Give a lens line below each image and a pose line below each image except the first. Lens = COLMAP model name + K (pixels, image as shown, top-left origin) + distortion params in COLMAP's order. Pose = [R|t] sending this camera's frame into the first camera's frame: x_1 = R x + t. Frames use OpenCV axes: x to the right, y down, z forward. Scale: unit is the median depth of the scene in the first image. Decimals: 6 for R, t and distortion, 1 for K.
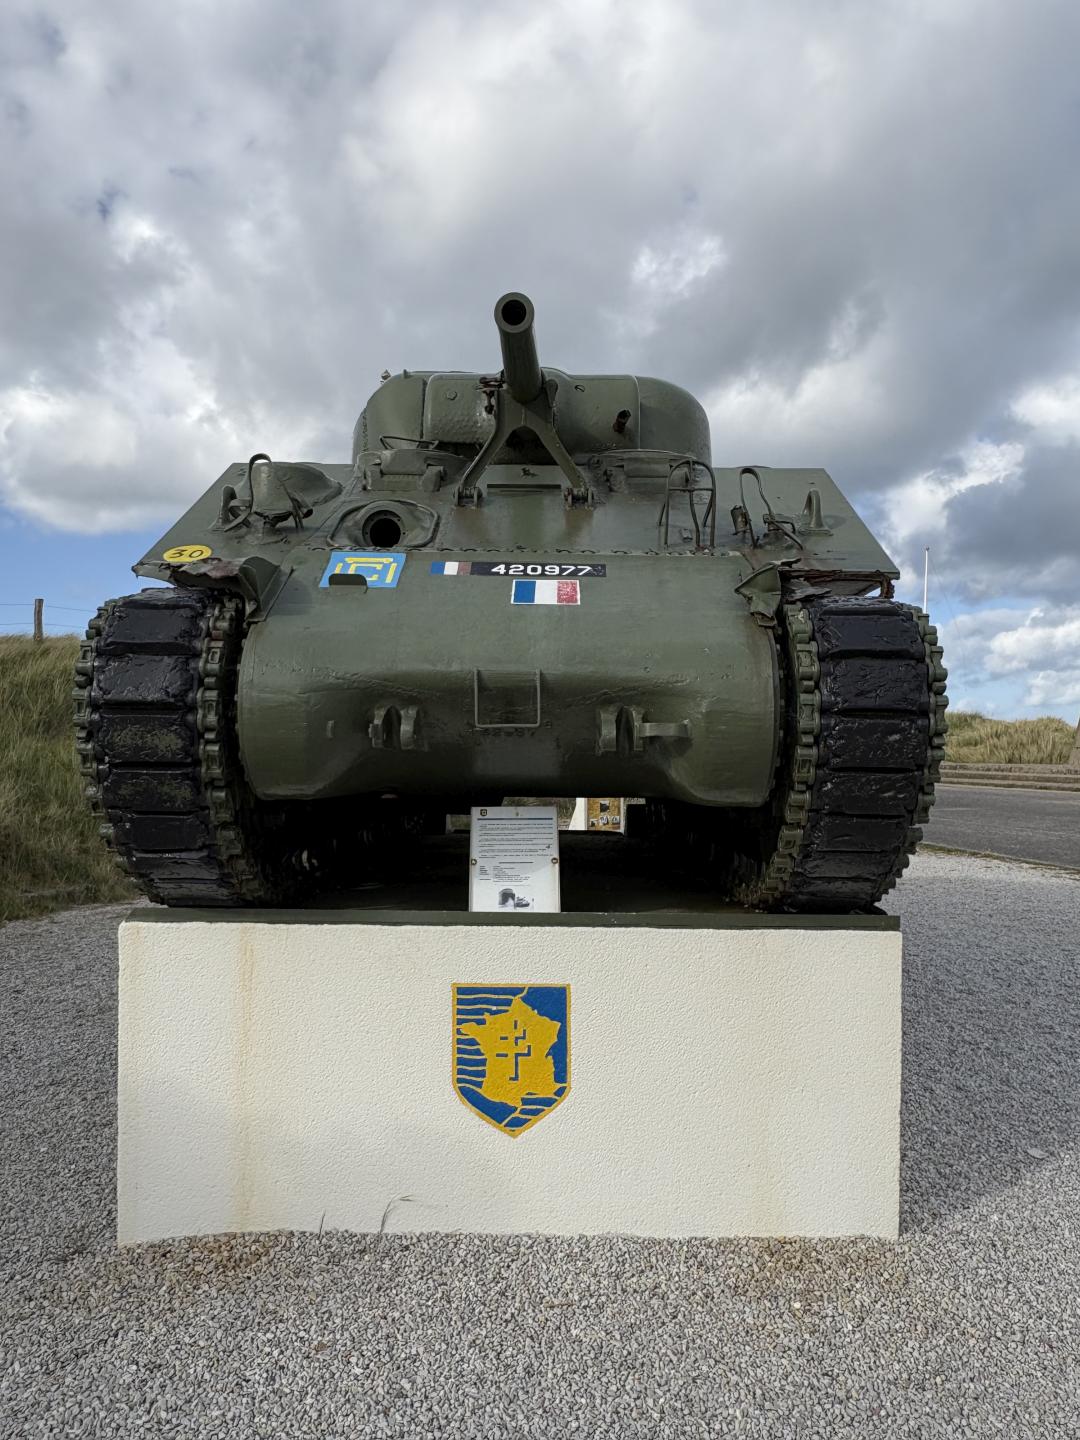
lens RADIAL K [[1017.1, 0, 540.0], [0, 1017.1, 720.0], [0, 0, 1]] dist [-0.024301, 0.000558]
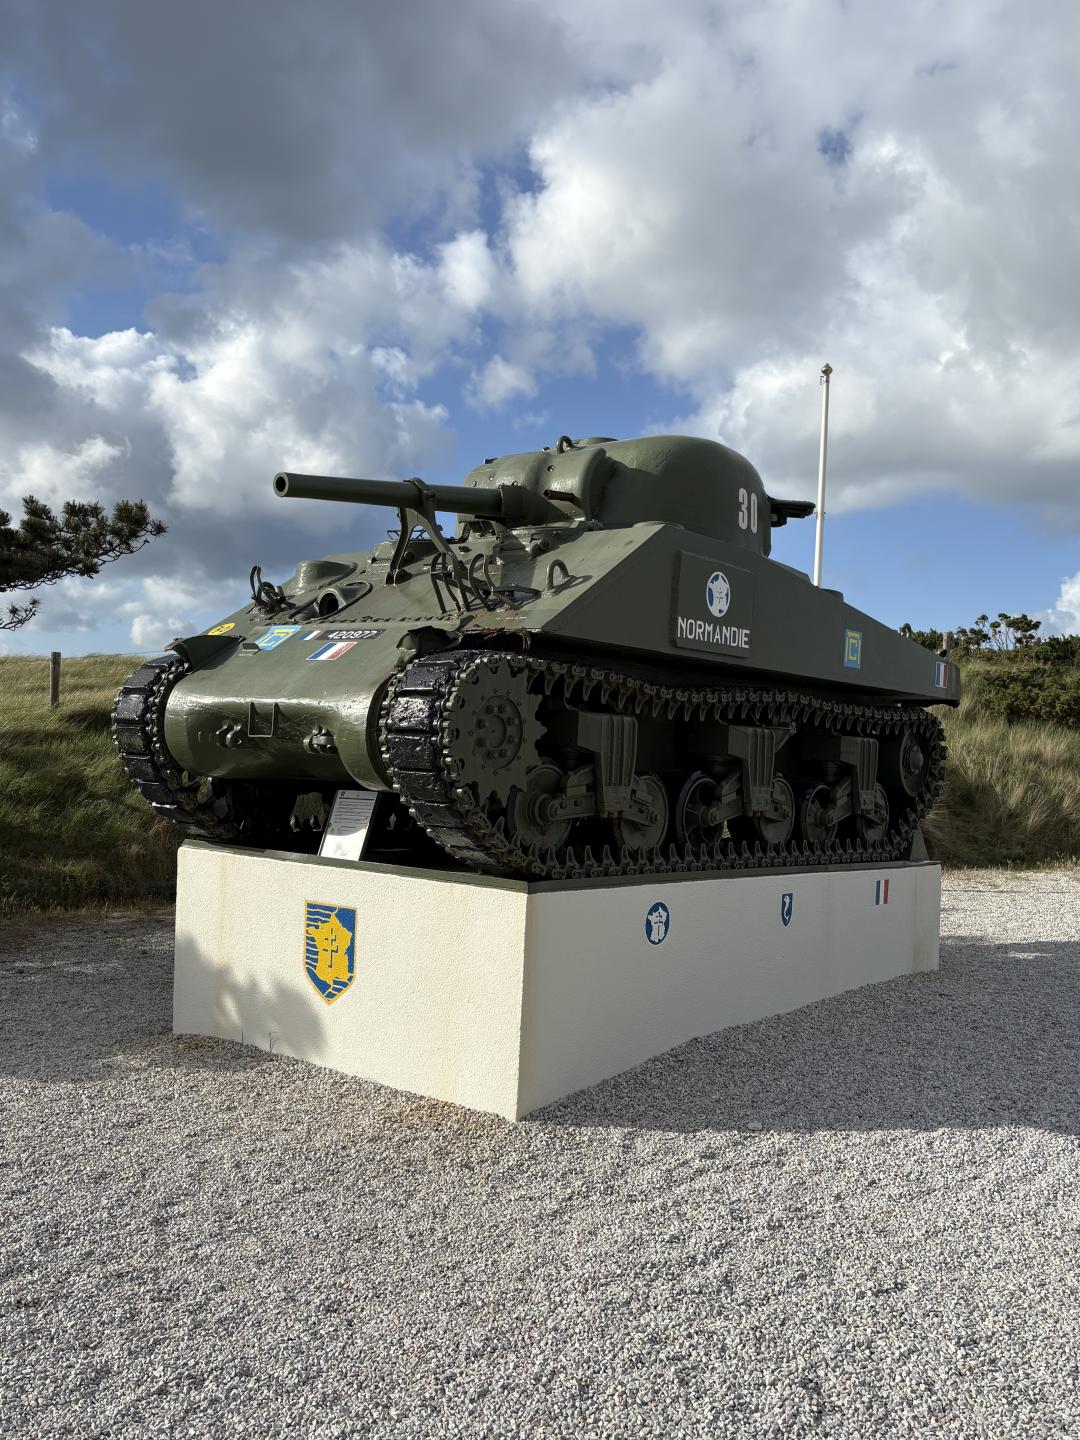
lens RADIAL K [[1216.4, 0, 540.0], [0, 1216.4, 720.0], [0, 0, 1]] dist [0.021651, -0.007366]
pose [[0.804067, 0.011338, -0.594431, 1.321385], [-0.014200, 0.999899, -0.000137, -0.023734], [0.594370, 0.008551, 0.804146, -0.298360]]
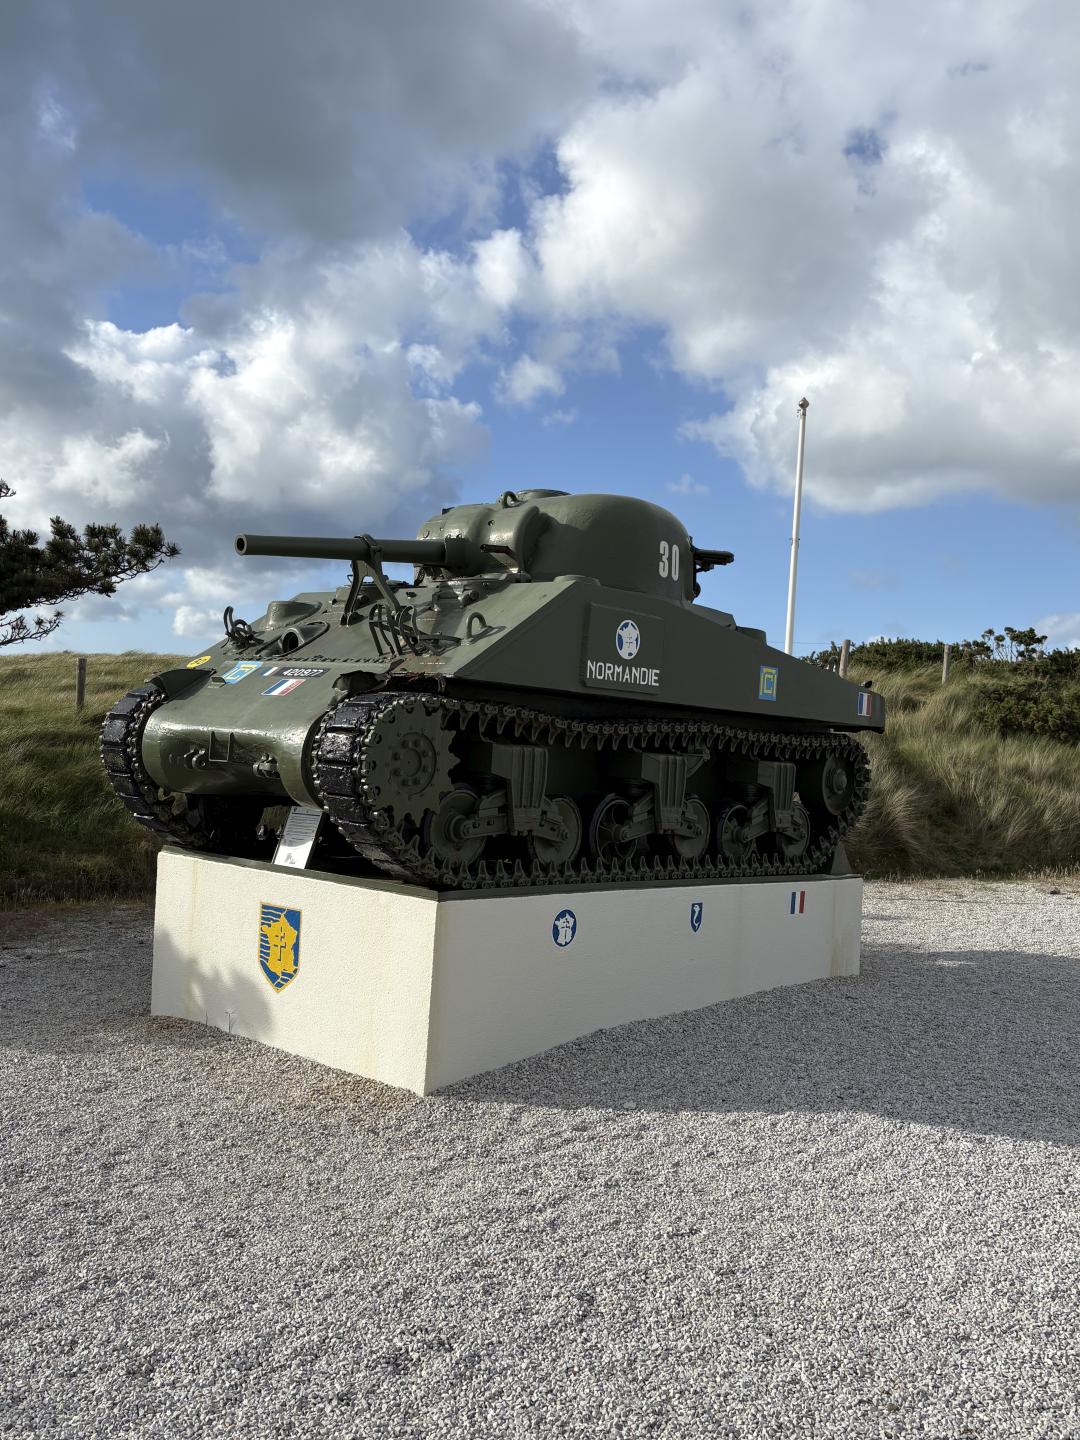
lens RADIAL K [[1221.4, 0, 540.4], [0, 1221.4, 705.0], [0, 0, 1]] dist [0.012163, 0.006539]
pose [[0.782632, 0.018965, -0.622196, 1.650521], [-0.029802, 0.999531, -0.007020, -0.089451], [0.621771, 0.024037, 0.782830, -0.399635]]
